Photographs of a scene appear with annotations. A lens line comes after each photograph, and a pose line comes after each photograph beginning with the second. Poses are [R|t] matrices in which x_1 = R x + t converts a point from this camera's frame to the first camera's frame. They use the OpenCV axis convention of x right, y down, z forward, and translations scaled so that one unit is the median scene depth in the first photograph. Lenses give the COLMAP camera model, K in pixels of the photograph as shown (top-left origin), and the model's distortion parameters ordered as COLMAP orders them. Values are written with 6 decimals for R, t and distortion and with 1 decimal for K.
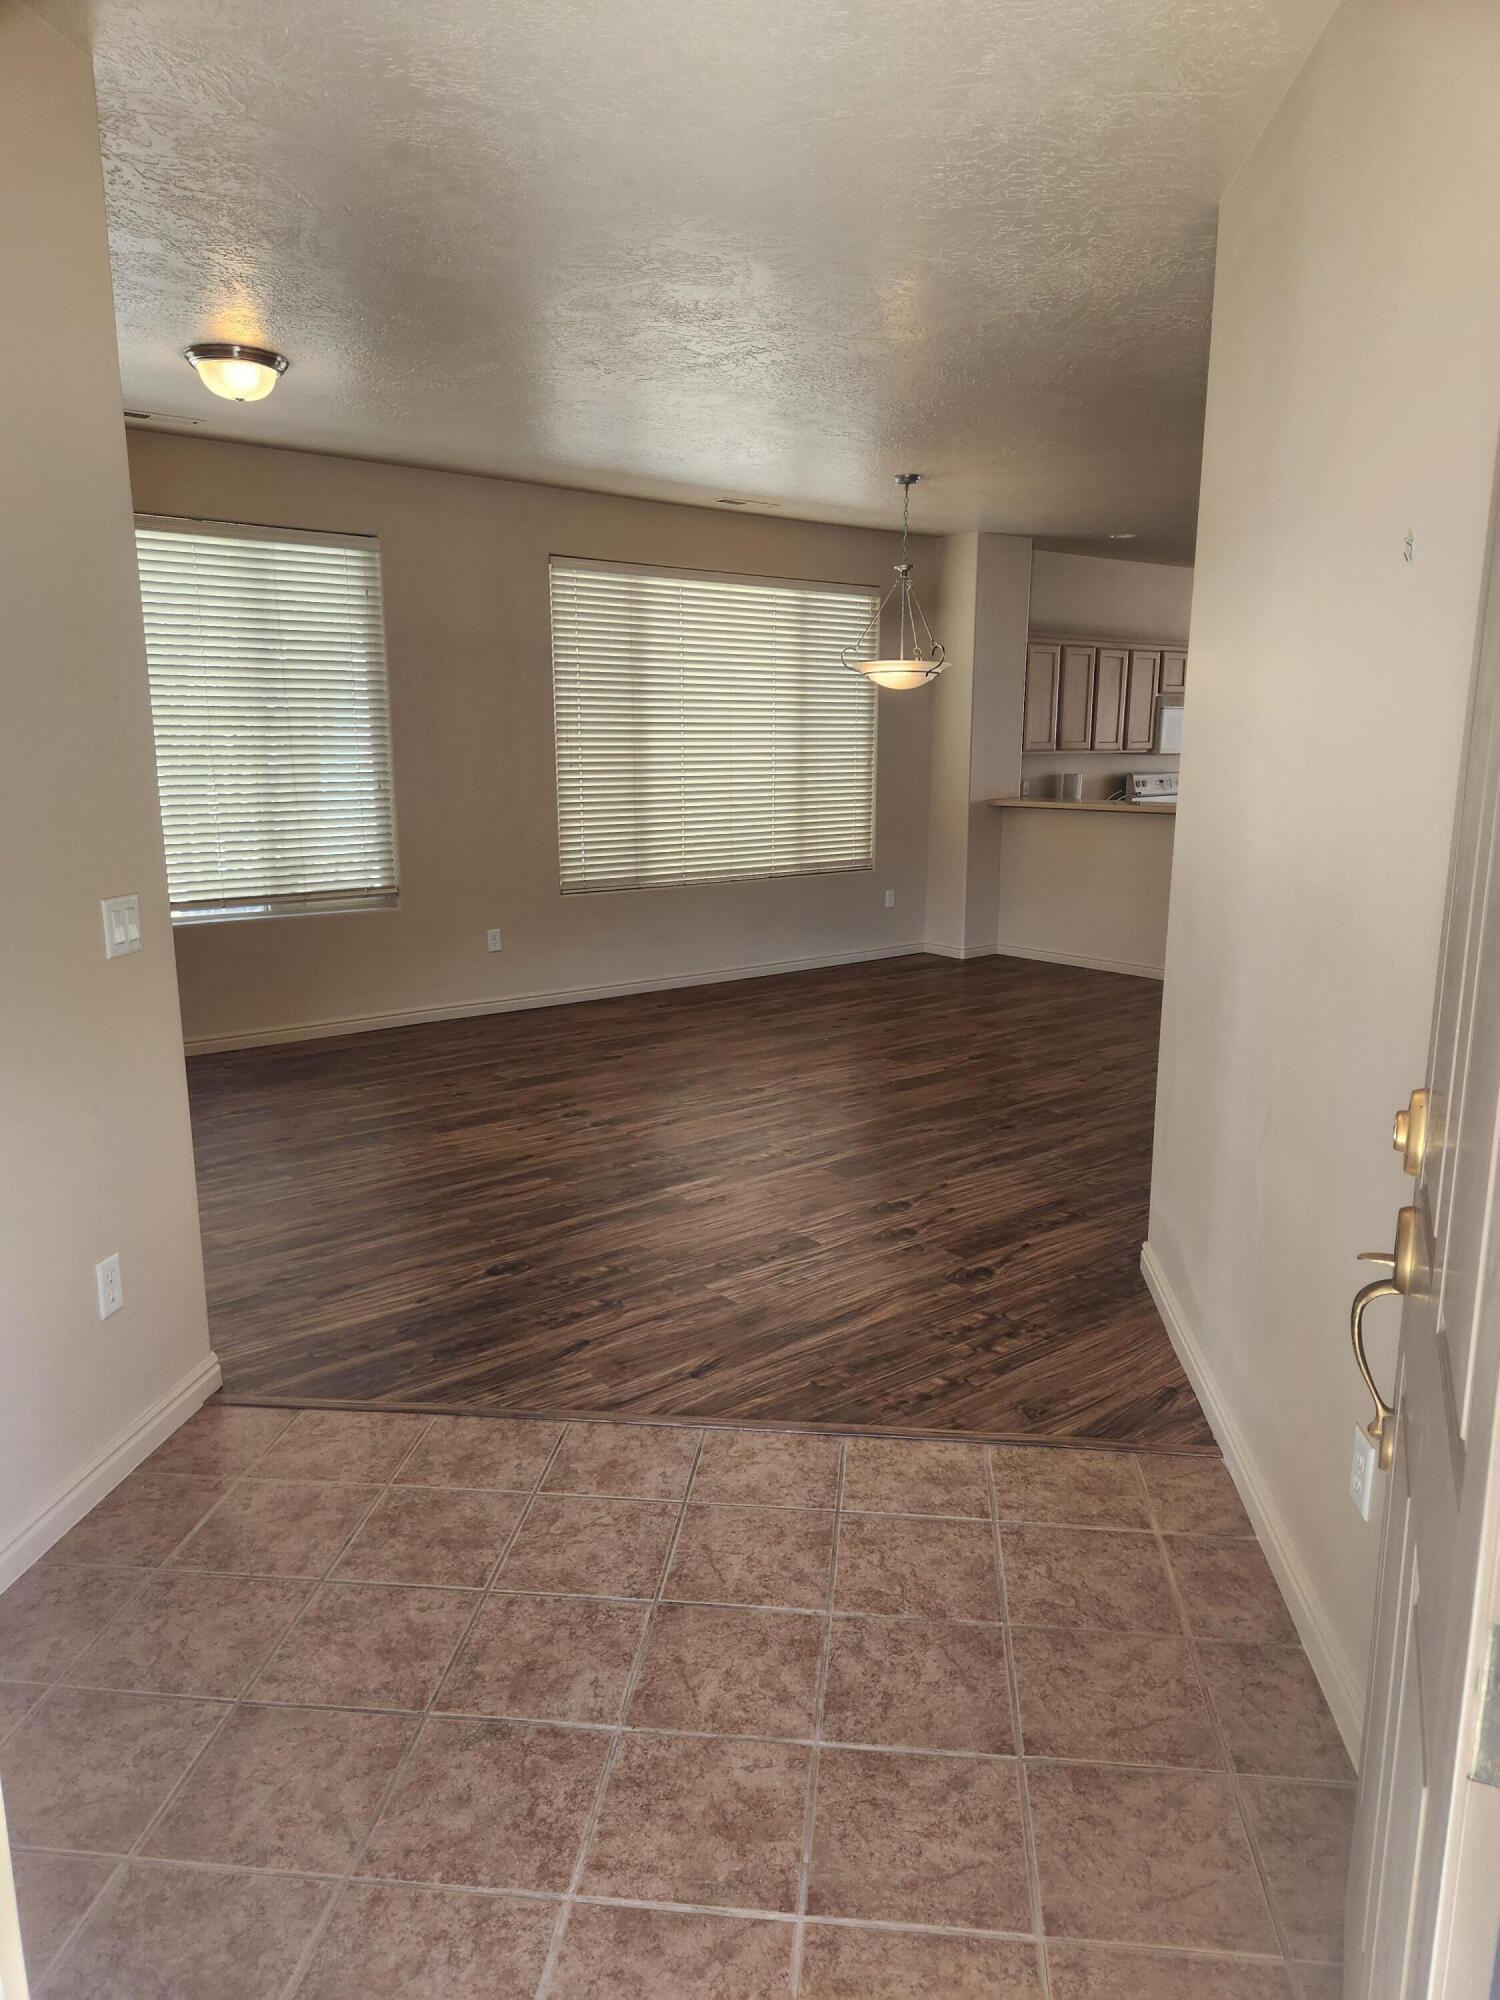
lens RADIAL K [[1339.8, 0, 764.1], [0, 1339.8, 1005.2], [0, 0, 1]] dist [0.030993, -0.012037]
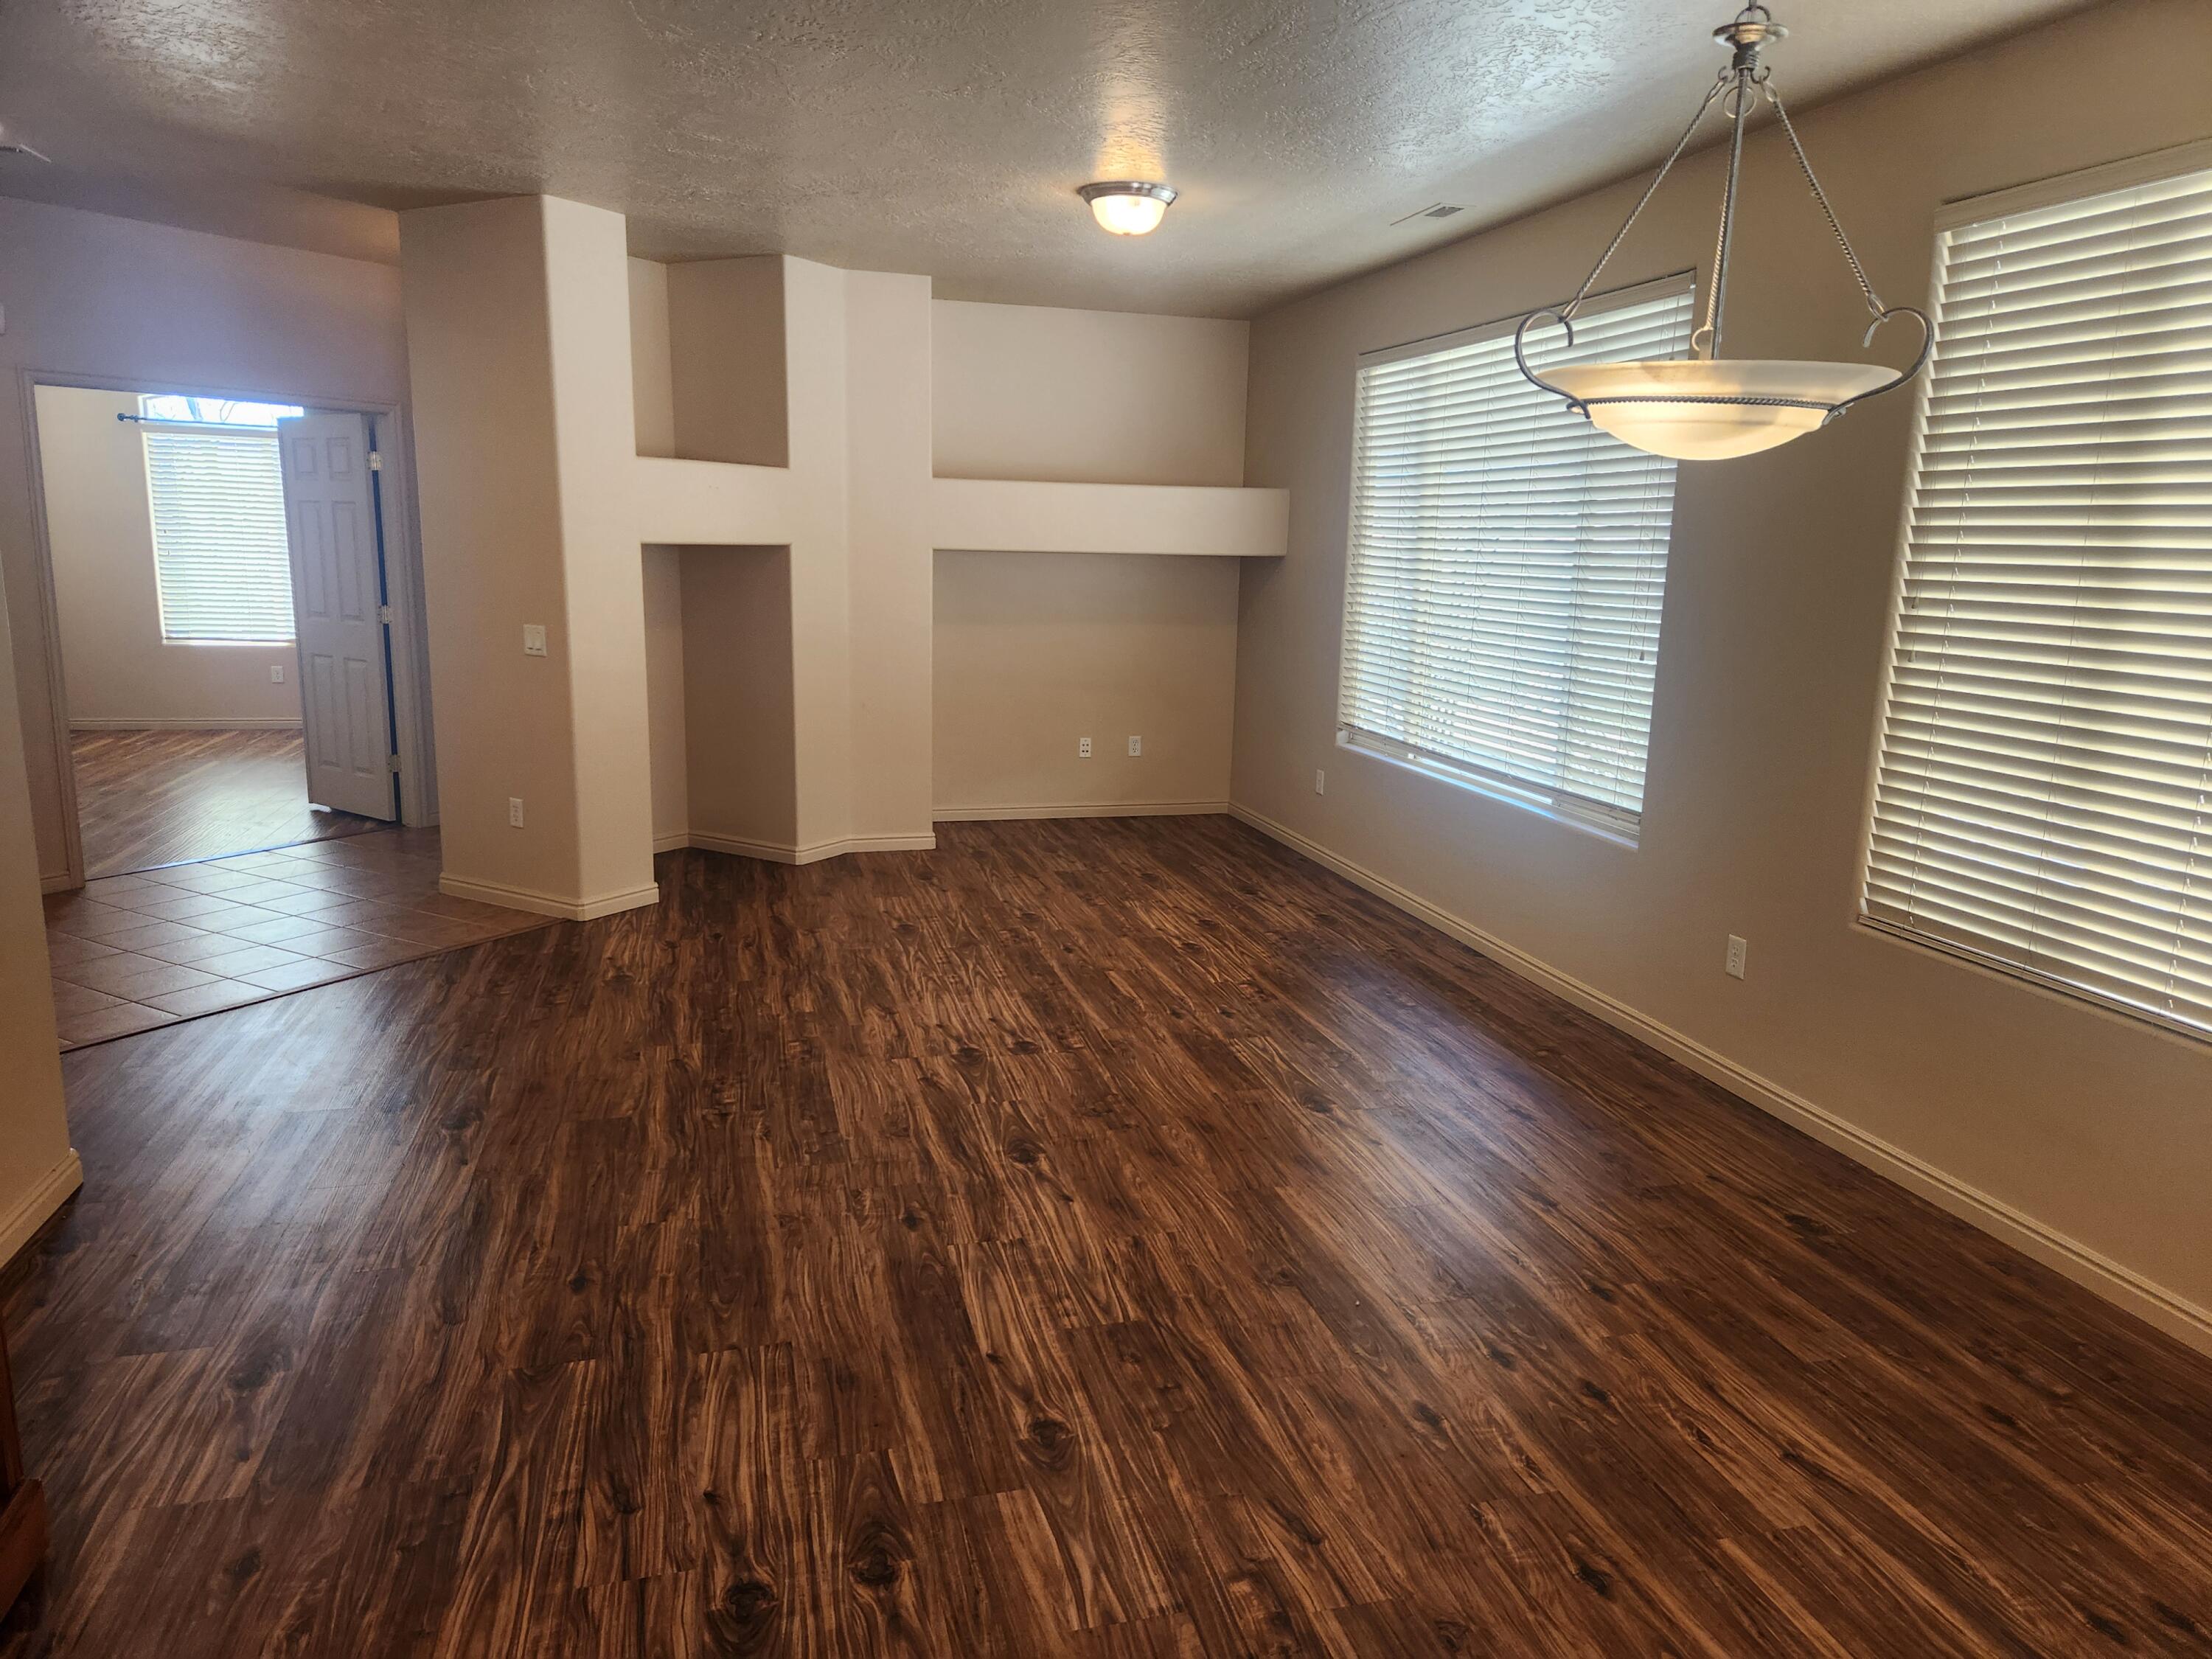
lens RADIAL K [[1481.8, 0, 1126.3], [0, 1481.8, 821.7], [0, 0, 1]] dist [0.030993, -0.012037]
pose [[-0.391003, 0.161586, -0.906094, 0.580818], [-0.216686, 0.940635, 0.261251, -0.273107], [0.894519, 0.298488, -0.332778, 1.283464]]
